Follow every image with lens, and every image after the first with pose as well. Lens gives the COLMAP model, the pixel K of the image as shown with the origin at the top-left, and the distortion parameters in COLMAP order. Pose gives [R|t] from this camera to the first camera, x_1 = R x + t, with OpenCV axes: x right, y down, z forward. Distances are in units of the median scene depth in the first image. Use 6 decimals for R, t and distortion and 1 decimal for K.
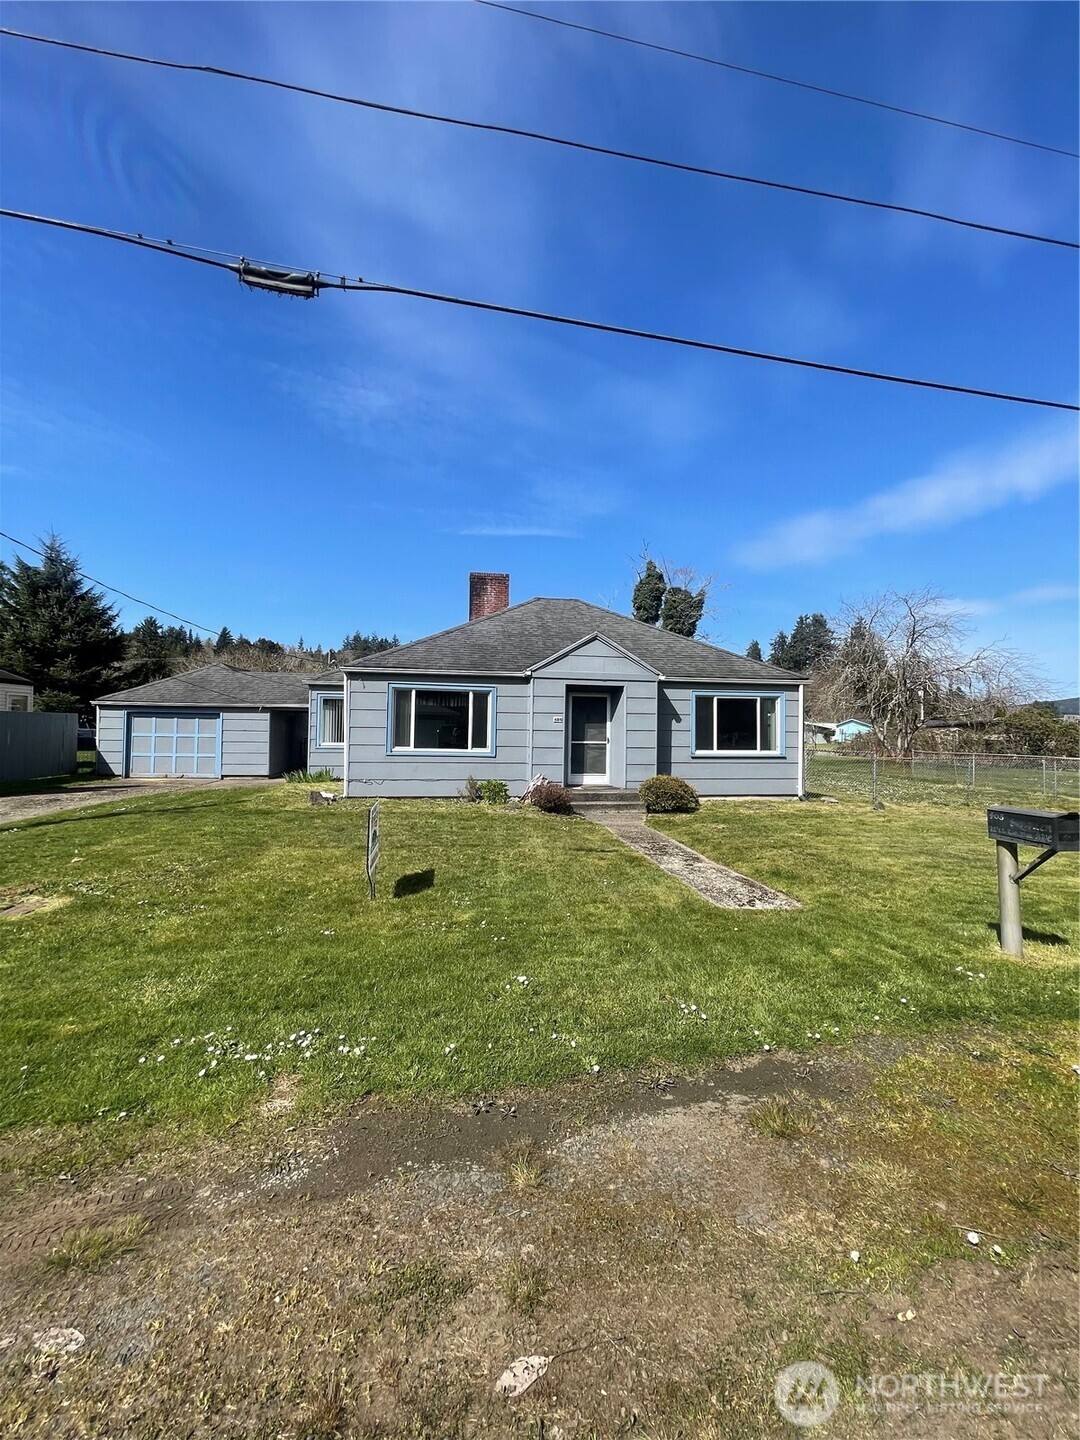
lens RADIAL K [[577.8, 0, 539.7], [0, 577.8, 721.5], [0, 0, 1]] dist [-0.001118, -0.000108]
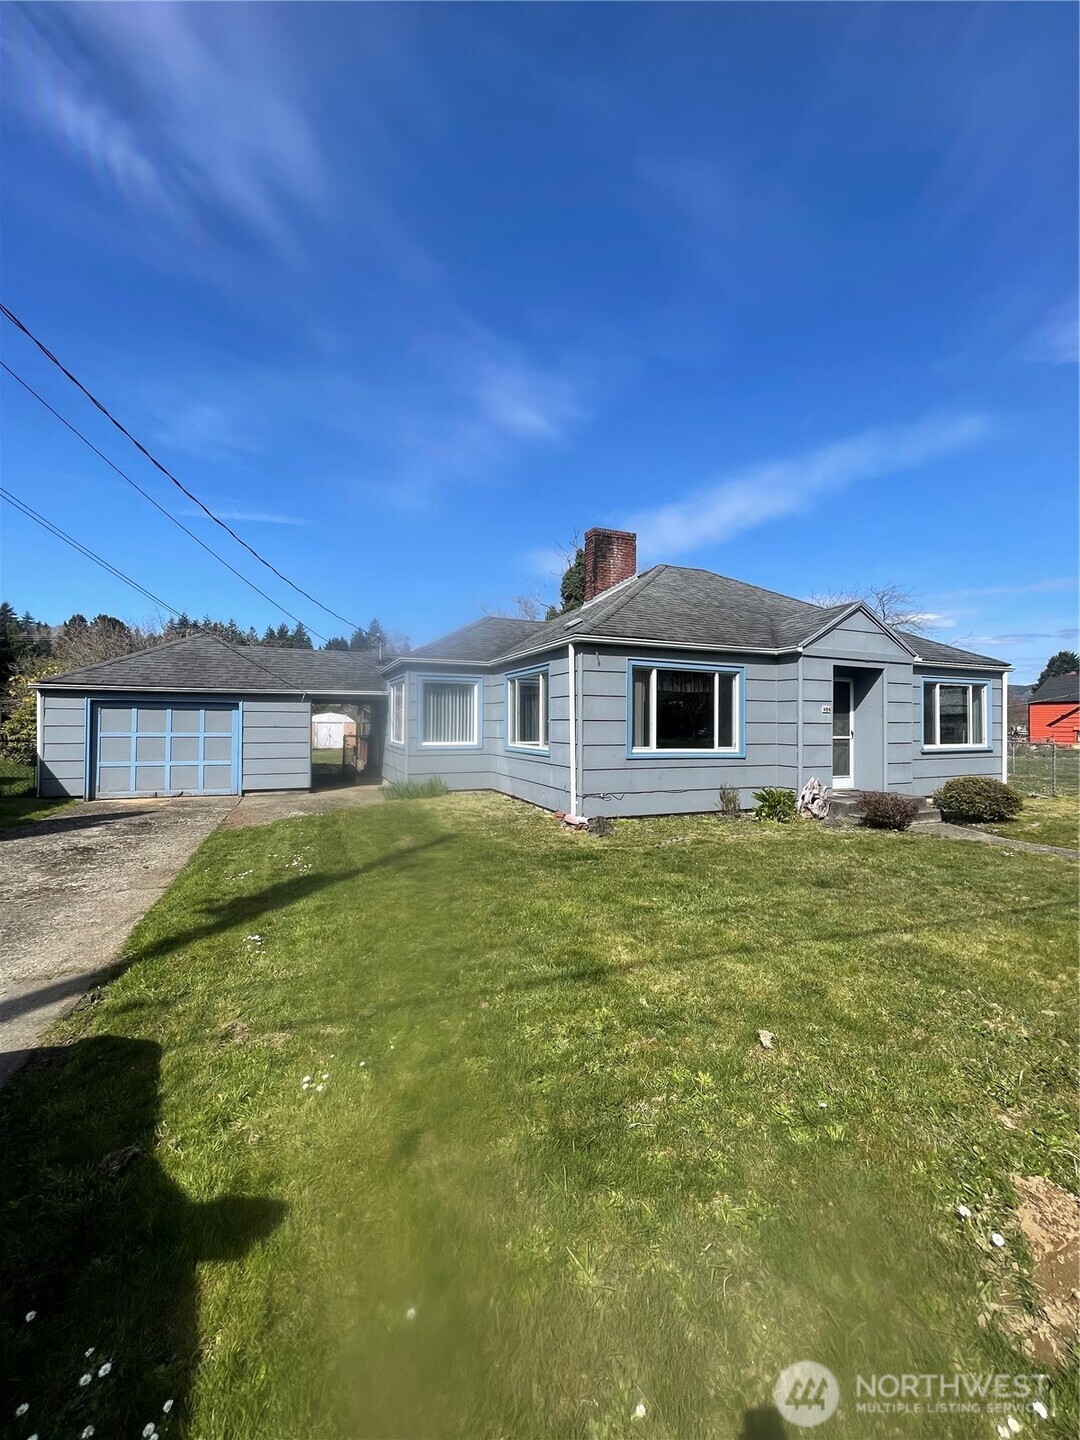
lens RADIAL K [[577.8, 0, 540.7], [0, 577.8, 722.1], [0, 0, 1]] dist [-0.001118, -0.000108]
pose [[0.967712, -0.007056, 0.251960, -0.531630], [0.003938, 0.999909, 0.012876, 0.002502], [-0.252028, -0.011468, 0.967652, 0.320386]]
